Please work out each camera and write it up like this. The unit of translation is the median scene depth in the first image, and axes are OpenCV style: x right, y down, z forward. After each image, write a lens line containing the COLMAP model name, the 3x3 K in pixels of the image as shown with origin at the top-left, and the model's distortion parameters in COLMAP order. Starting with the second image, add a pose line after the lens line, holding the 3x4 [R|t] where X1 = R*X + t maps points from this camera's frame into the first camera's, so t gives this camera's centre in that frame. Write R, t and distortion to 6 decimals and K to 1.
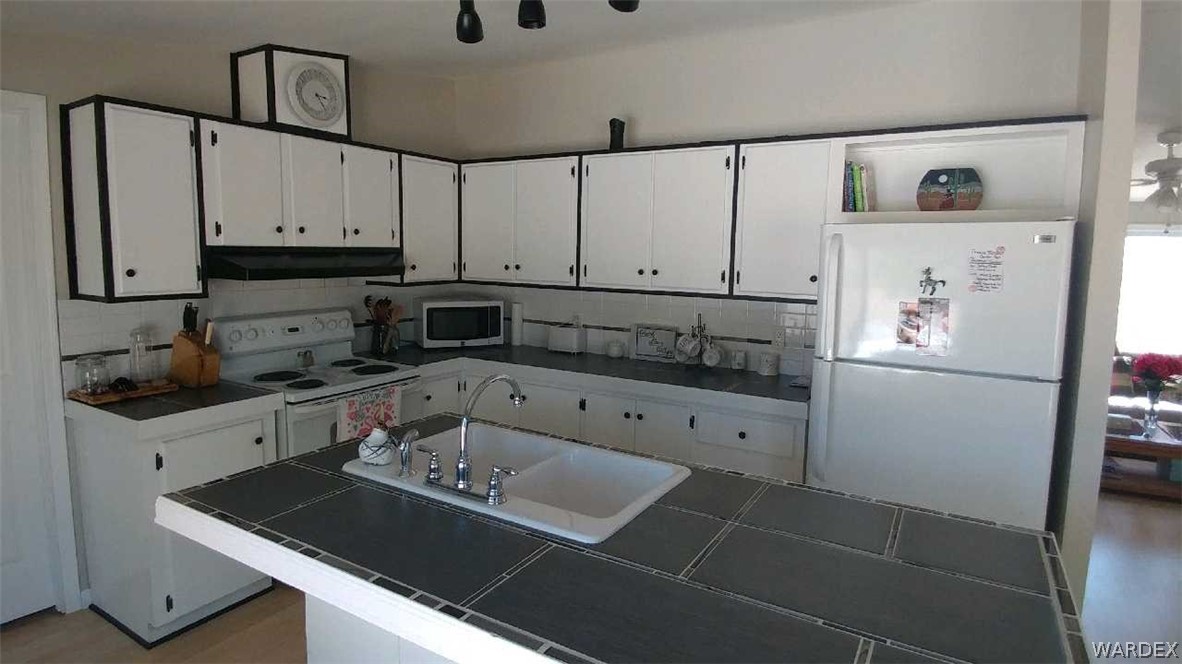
lens RADIAL K [[623.4, 0, 591.5], [0, 623.4, 315.3], [0, 0, 1]] dist [-0.000841, -0.000460]
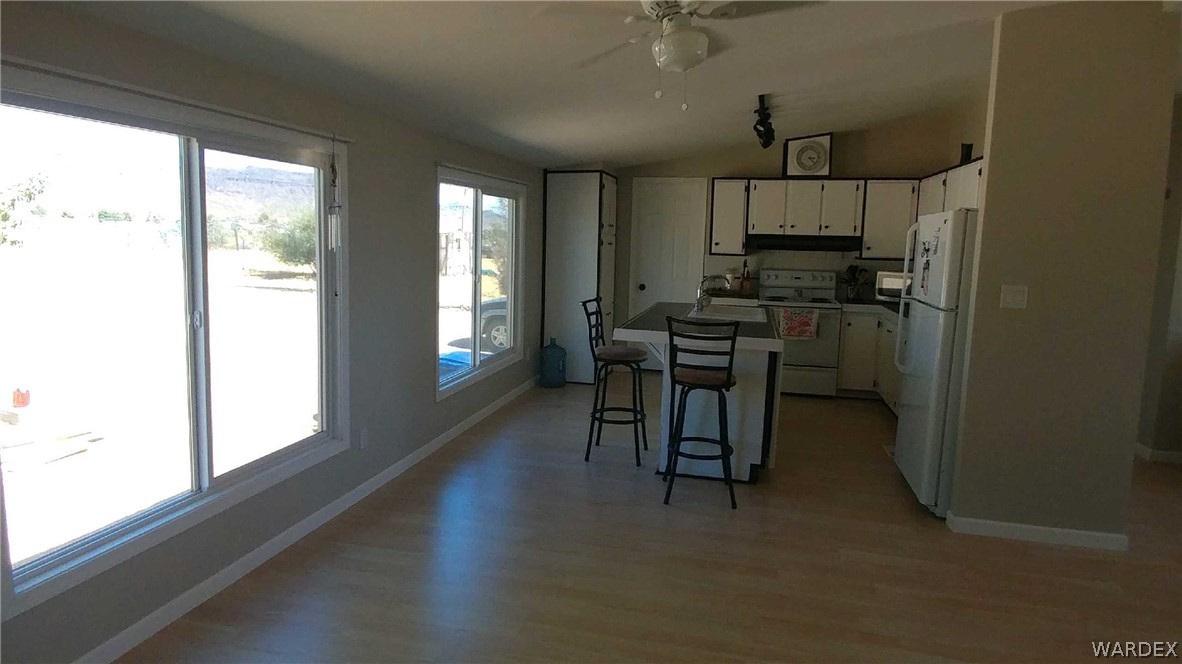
lens RADIAL K [[693.1, 0, 589.5], [0, 693.1, 310.3], [0, 0, 1]] dist [0.002701, -0.000545]
pose [[0.290983, 0.094818, -0.952018, 1.407368], [-0.119689, 0.990867, 0.062105, 0.066257], [0.949212, 0.095874, 0.299674, -0.252649]]
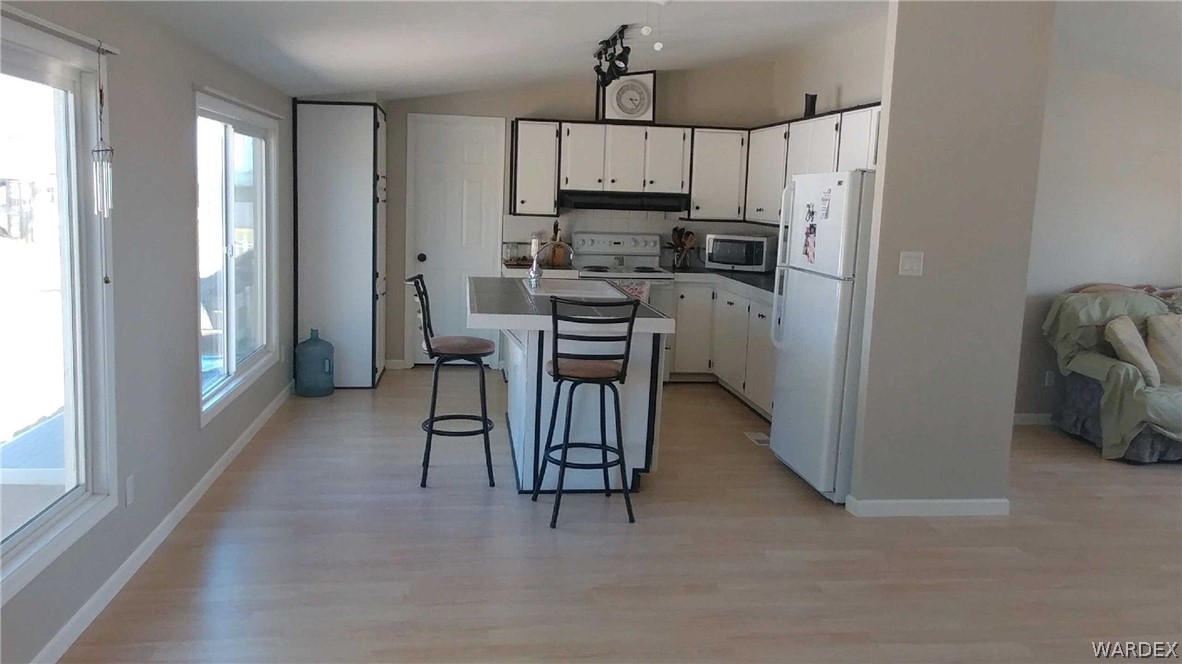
lens RADIAL K [[900.2, 0, 590.6], [0, 900.2, 302.9], [0, 0, 1]] dist [-0.051422, 0.154222]
pose [[0.621441, 0.099311, -0.777141, 1.312175], [-0.105961, 0.993473, 0.042225, 0.085718], [0.776262, 0.056107, 0.627908, -0.507439]]
